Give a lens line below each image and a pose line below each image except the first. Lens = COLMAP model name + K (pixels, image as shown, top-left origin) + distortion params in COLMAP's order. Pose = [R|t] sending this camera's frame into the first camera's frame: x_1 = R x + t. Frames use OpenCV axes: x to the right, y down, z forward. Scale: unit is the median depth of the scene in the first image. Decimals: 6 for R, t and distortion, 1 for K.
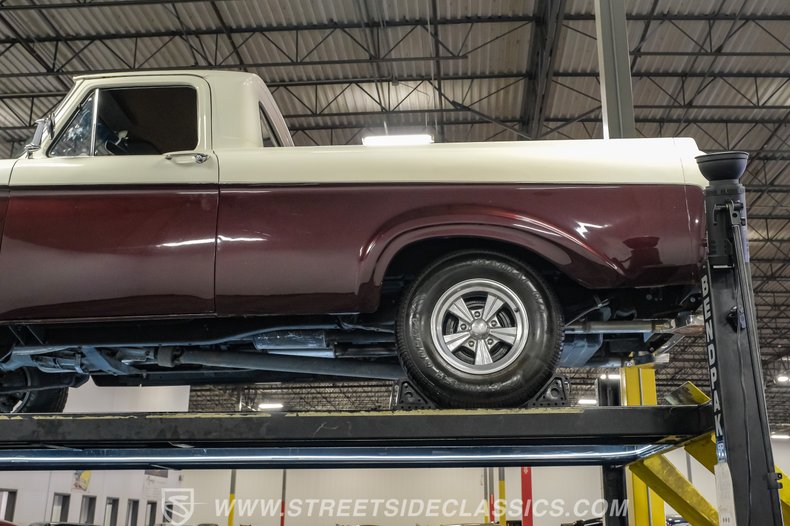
lens RADIAL K [[786.1, 0, 412.4], [0, 786.1, 259.5], [0, 0, 1]] dist [-0.025926, 0.003751]
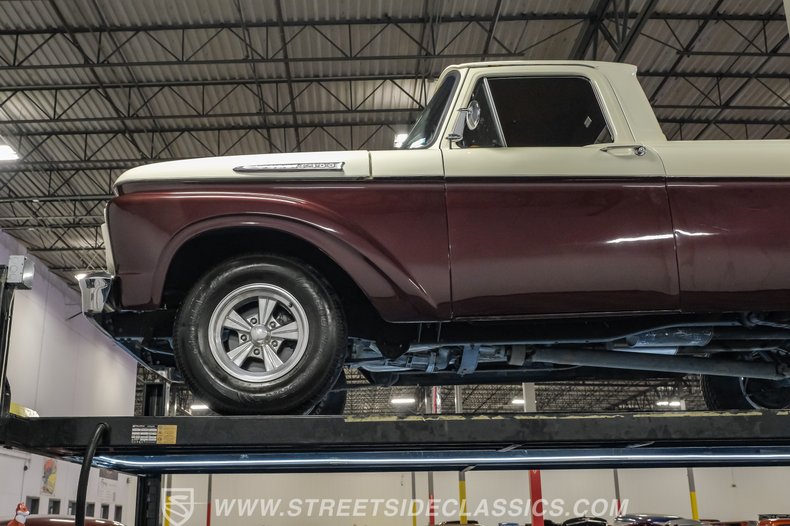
lens RADIAL K [[793.4, 0, 395.0], [0, 793.4, 263.0], [0, 0, 1]] dist [-0.021140, 0.002339]
pose [[0.999404, 0.004158, 0.034270, -0.464411], [-0.004318, 0.999980, 0.004576, 0.005511], [-0.034250, -0.004721, 0.999402, 0.020525]]
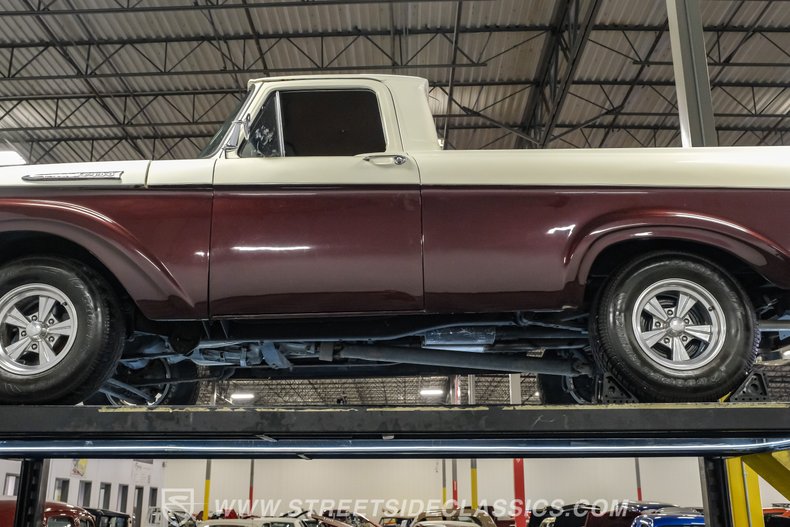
lens RADIAL K [[751.1, 0, 394.6], [0, 751.1, 269.7], [0, 0, 1]] dist [-0.028878, 0.012438]
pose [[0.999929, 0.007746, 0.009050, -0.217409], [-0.007885, 0.999850, 0.015426, 0.000151], [-0.008929, -0.015496, 0.999840, 0.007135]]
